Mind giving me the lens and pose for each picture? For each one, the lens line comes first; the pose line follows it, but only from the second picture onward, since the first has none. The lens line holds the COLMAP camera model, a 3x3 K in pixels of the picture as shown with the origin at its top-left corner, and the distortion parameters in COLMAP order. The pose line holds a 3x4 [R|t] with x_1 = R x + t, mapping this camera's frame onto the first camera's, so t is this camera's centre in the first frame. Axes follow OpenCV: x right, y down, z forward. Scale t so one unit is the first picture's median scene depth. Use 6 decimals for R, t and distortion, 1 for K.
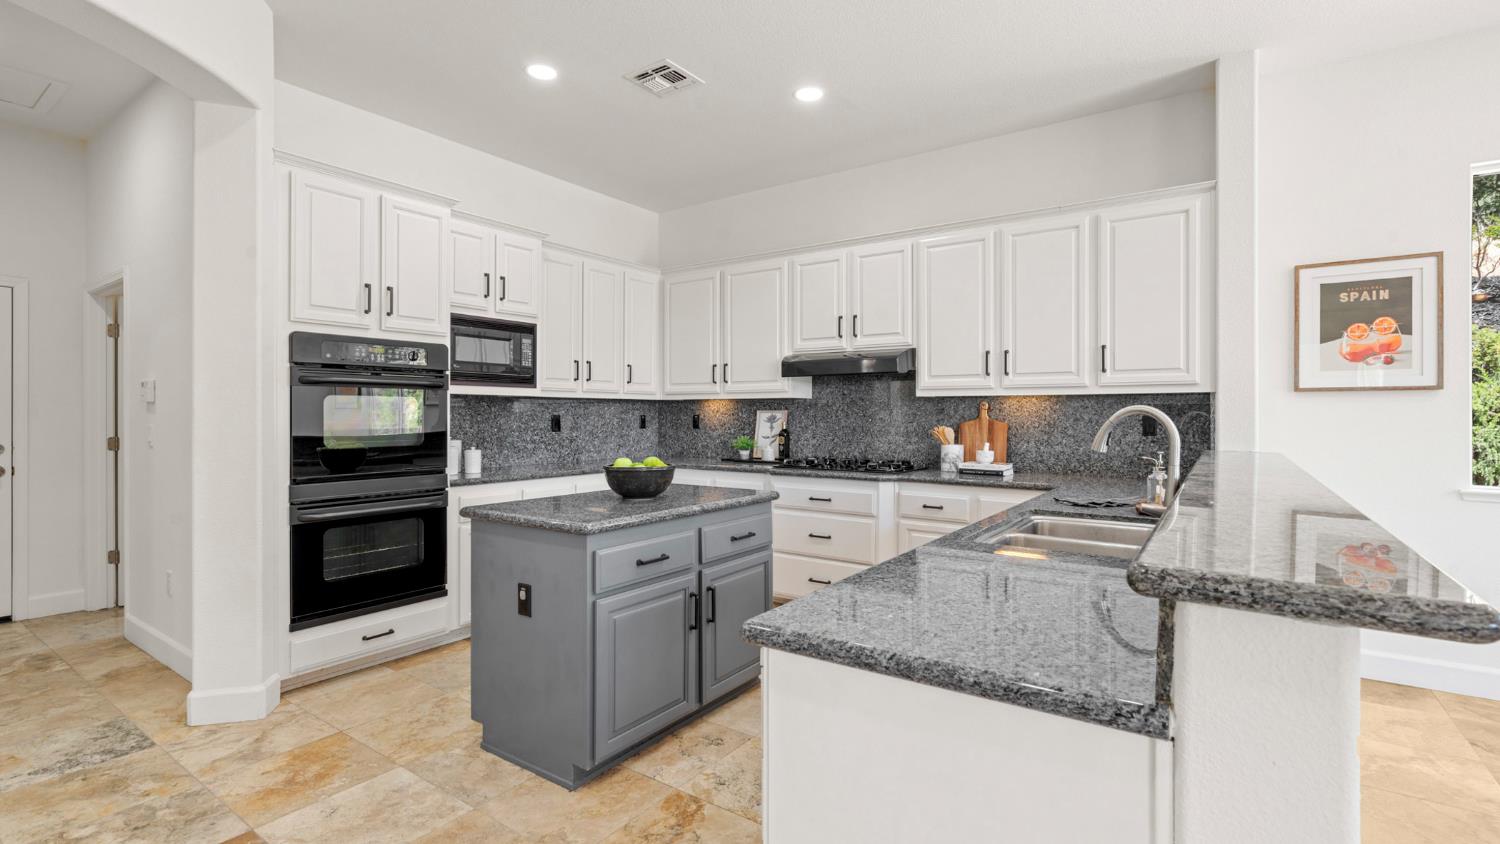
lens RADIAL K [[675.6, 0, 752.2], [0, 675.6, 412.7], [0, 0, 1]] dist [-0.004013, 0.002697]
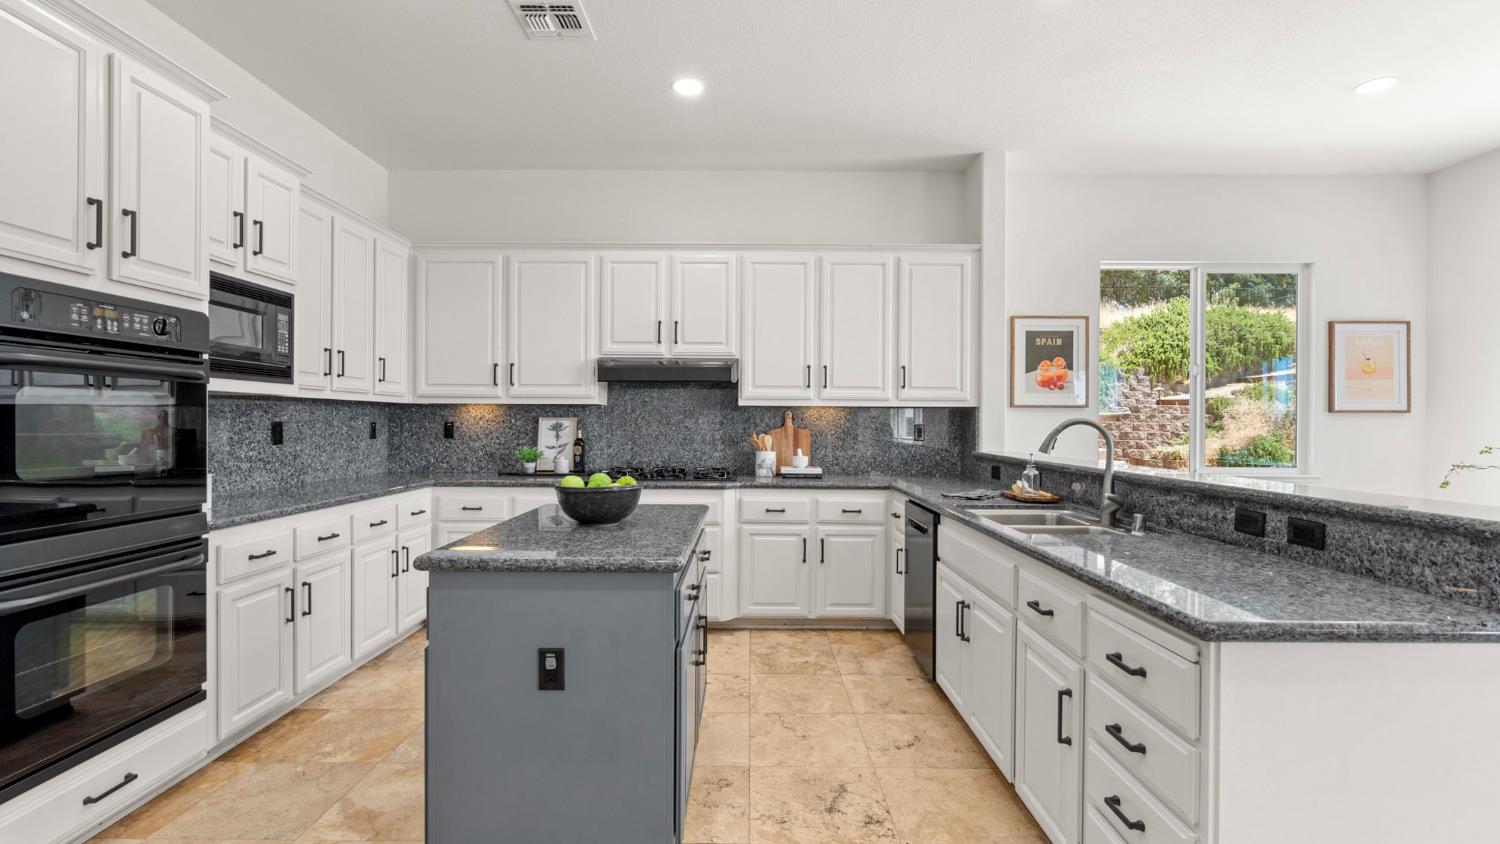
lens RADIAL K [[675.6, 0, 718.1], [0, 675.6, 421.5], [0, 0, 1]] dist [-0.004013, 0.002697]
pose [[0.824427, 0.004398, 0.565952, -0.376974], [-0.006598, 0.999977, 0.001840, -0.001440], [-0.565930, -0.005251, 0.824436, 0.168581]]
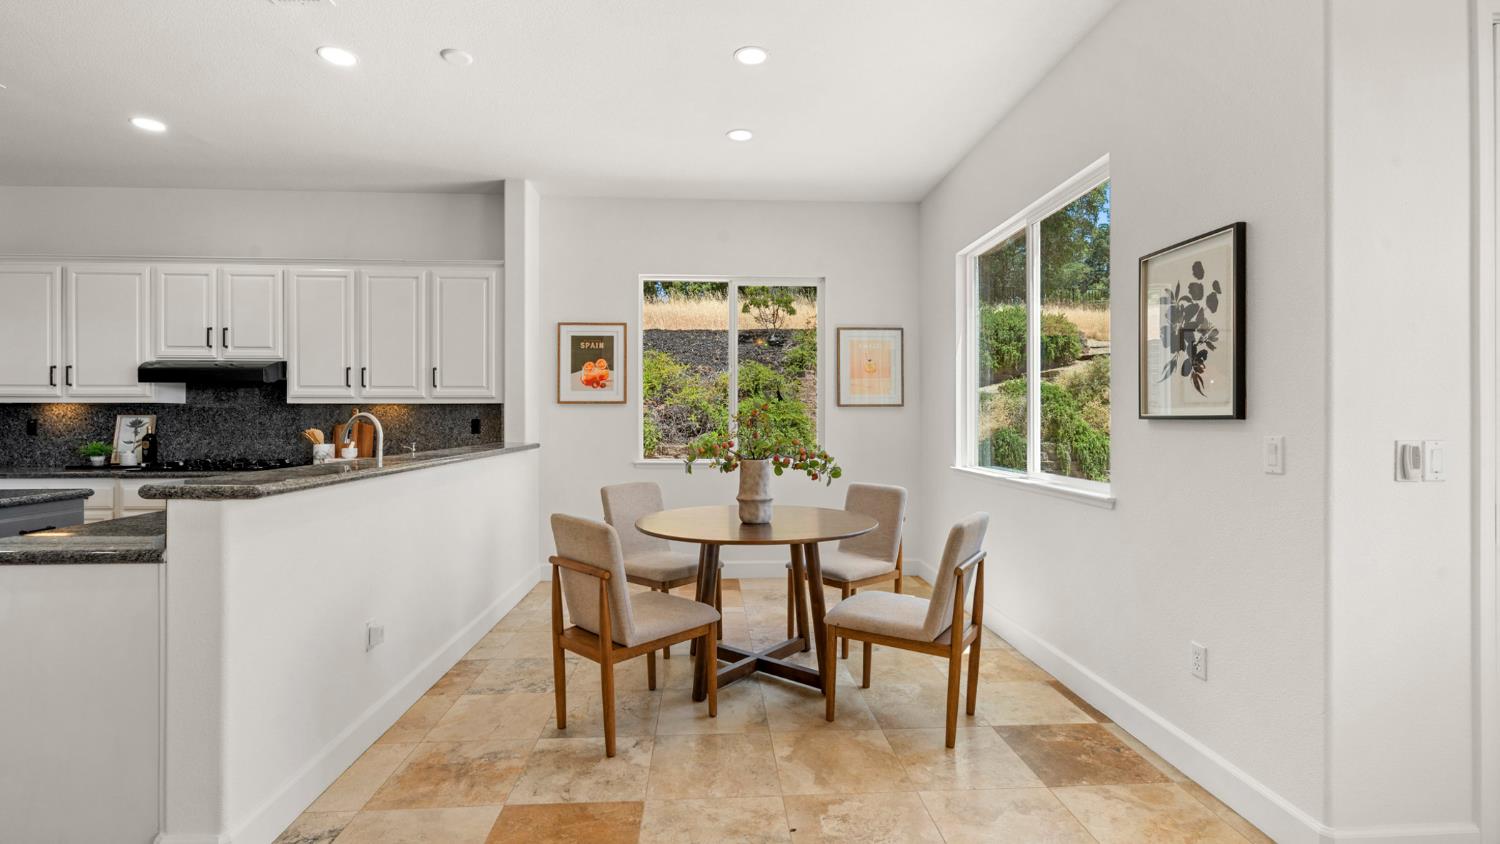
lens RADIAL K [[675.6, 0, 746.5], [0, 675.6, 418.4], [0, 0, 1]] dist [-0.004013, 0.002697]
pose [[0.788865, -0.001628, 0.614564, 0.156568], [0.000338, 0.999997, 0.002215, -0.000456], [-0.614566, -0.001540, 0.788864, -0.401762]]
